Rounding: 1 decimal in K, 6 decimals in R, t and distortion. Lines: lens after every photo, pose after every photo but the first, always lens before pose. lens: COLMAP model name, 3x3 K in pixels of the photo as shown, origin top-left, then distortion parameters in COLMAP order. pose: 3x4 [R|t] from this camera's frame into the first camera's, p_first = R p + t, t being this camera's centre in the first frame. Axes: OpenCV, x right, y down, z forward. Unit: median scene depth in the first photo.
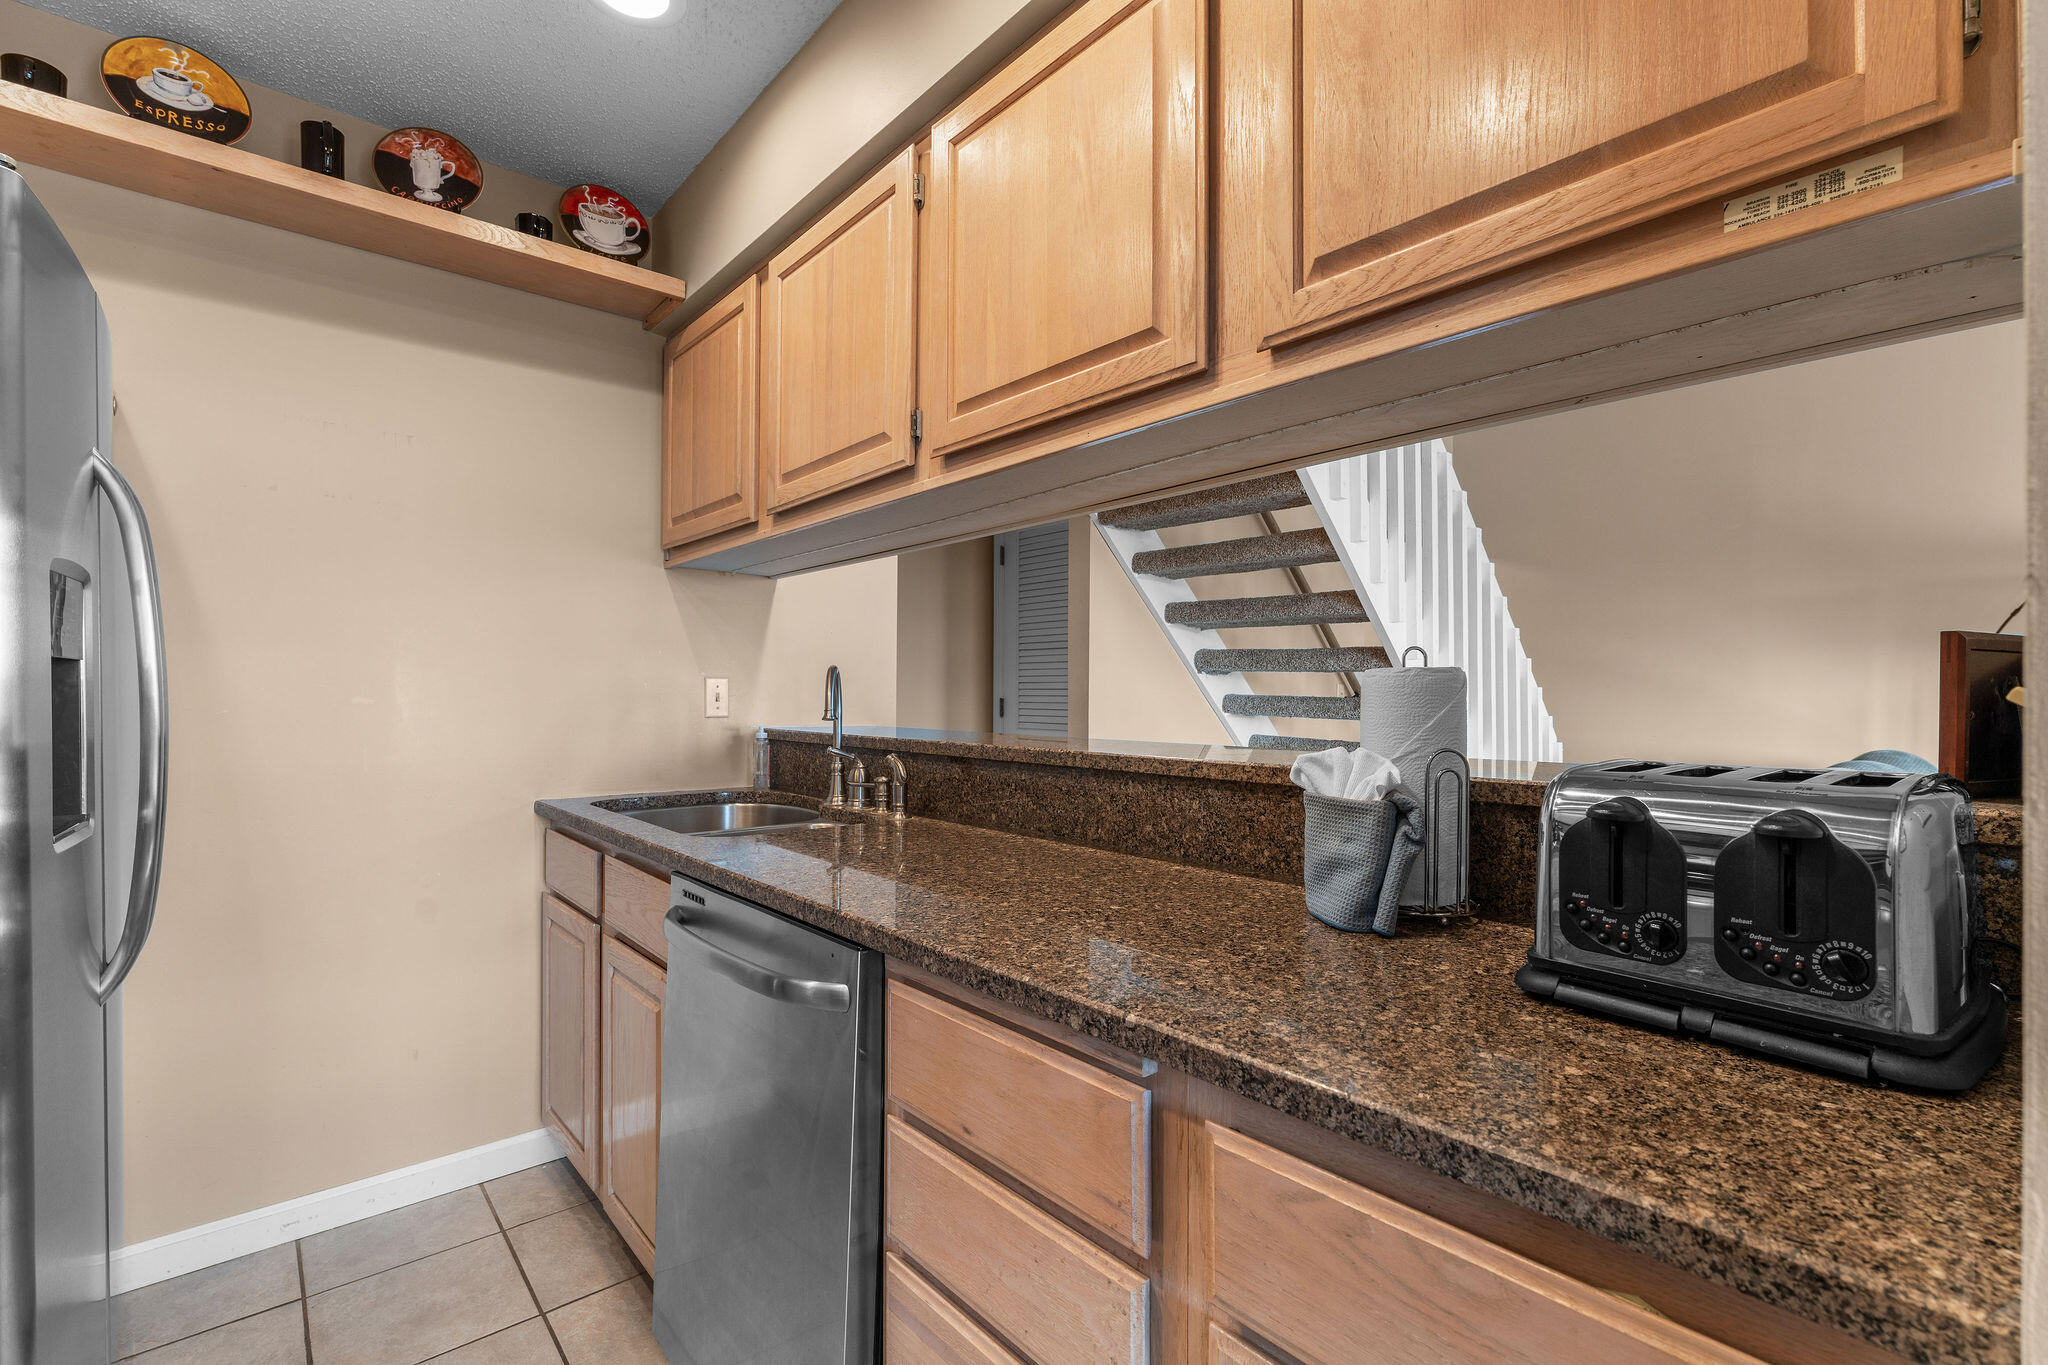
lens RADIAL K [[898.6, 0, 1013.1], [0, 898.6, 688.3], [0, 0, 1]] dist [0.000526, -0.000907]
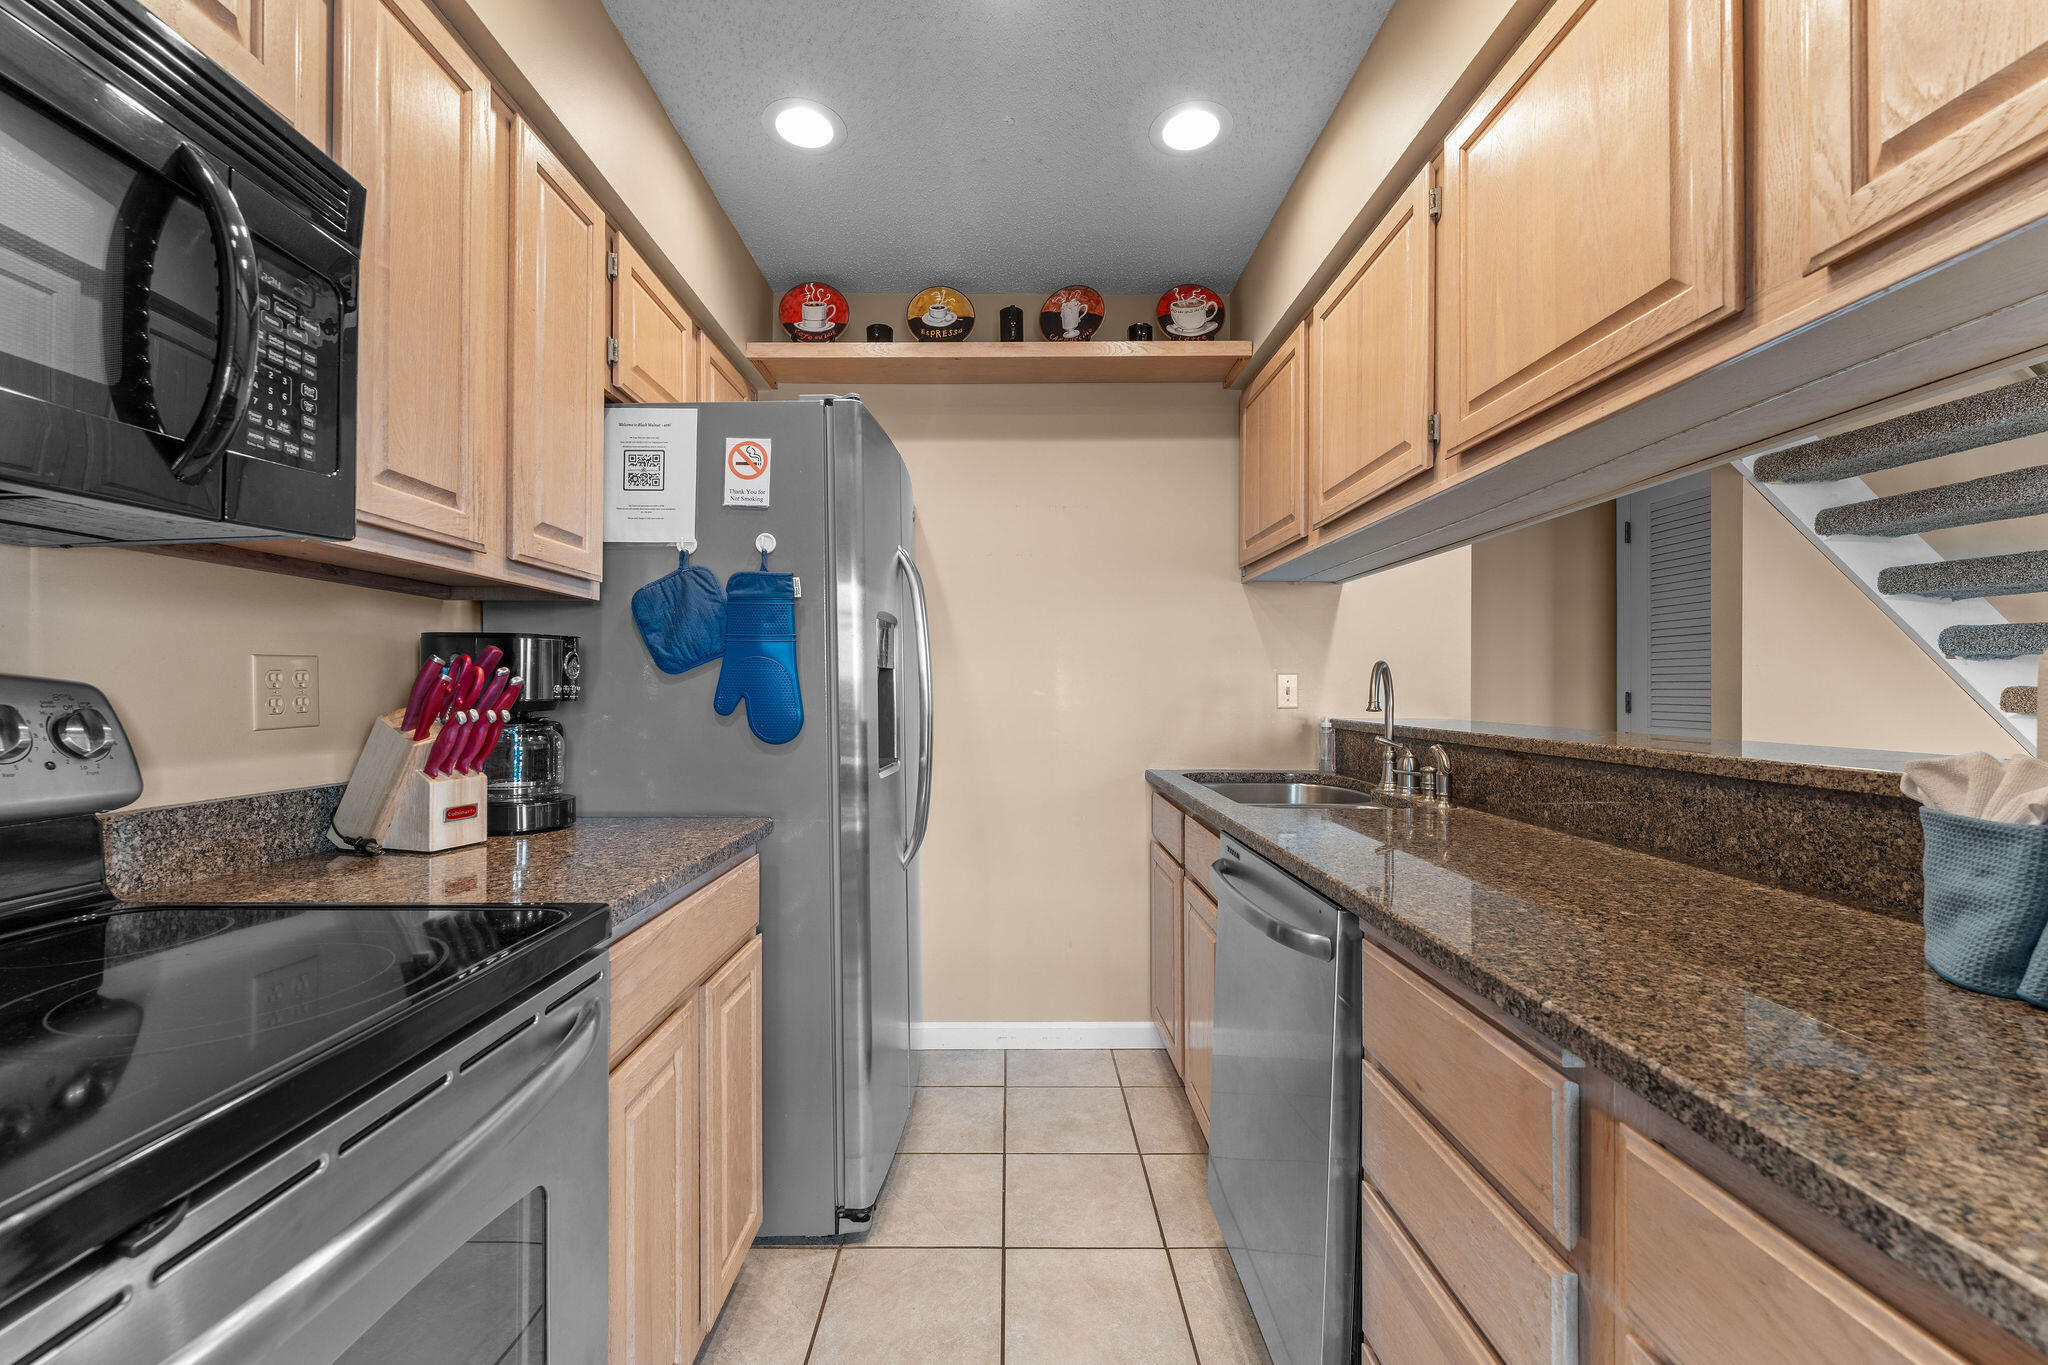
lens RADIAL K [[815.2, 0, 1015.2], [0, 815.2, 686.2], [0, 0, 1]] dist [0.000311, -0.000474]
pose [[0.762697, -0.004666, -0.646739, 0.126445], [0.006170, 0.999981, 0.000062, 0.002927], [0.646727, -0.004038, 0.762711, -0.038975]]
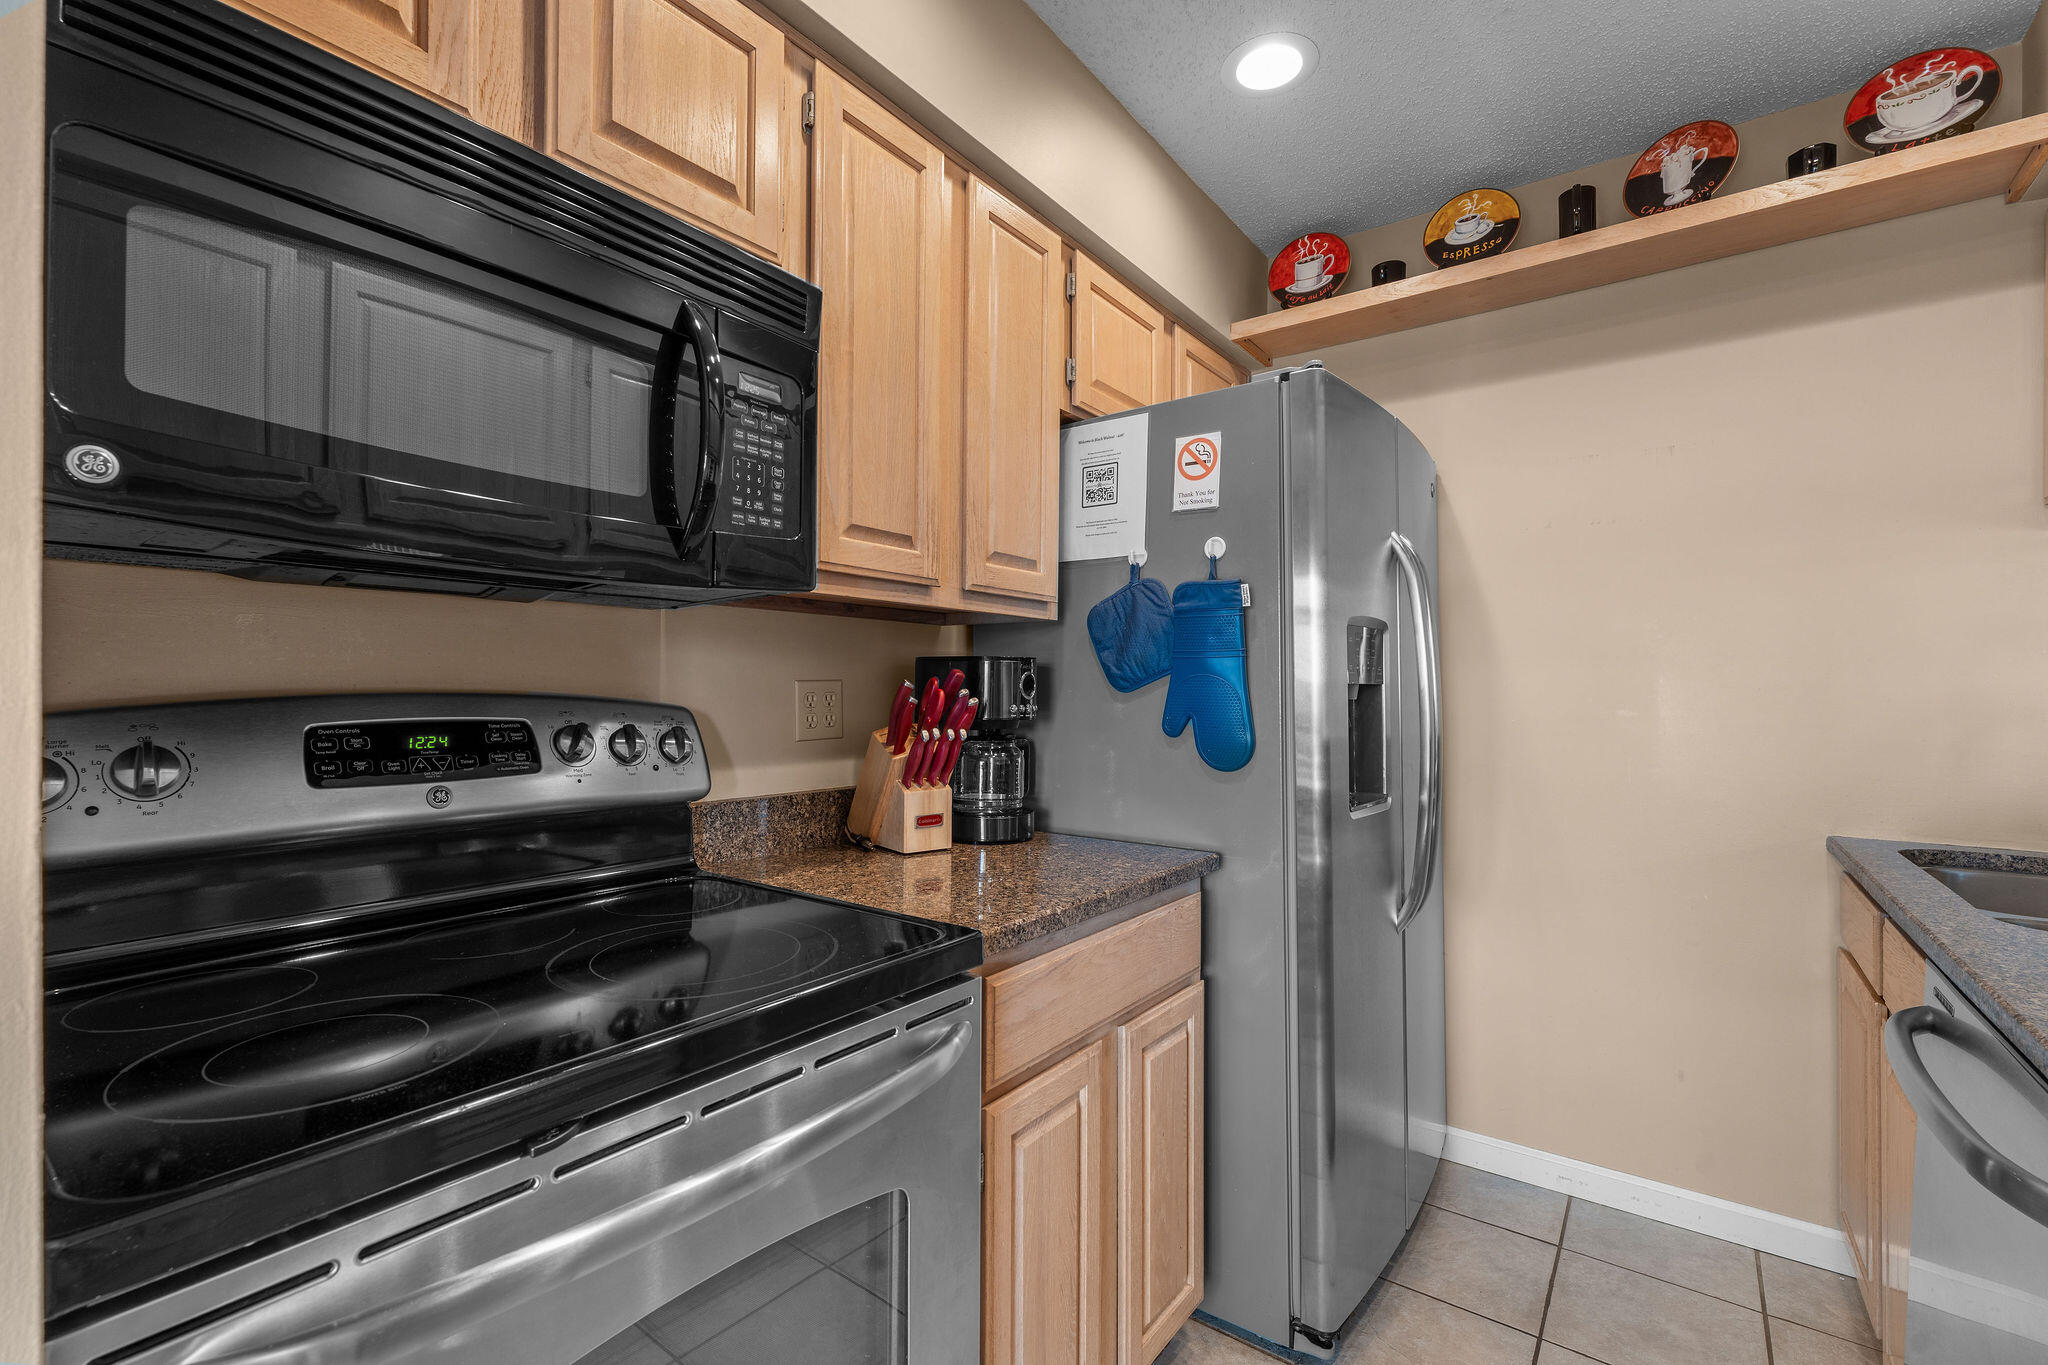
lens RADIAL K [[898.6, 0, 1013.1], [0, 898.6, 688.3], [0, 0, 1]] dist [0.000526, -0.000907]
pose [[0.217779, -0.001892, -0.975996, 0.170594], [0.002452, 0.999996, -0.001392, -0.019444], [0.975995, -0.002090, 0.217783, 0.099211]]
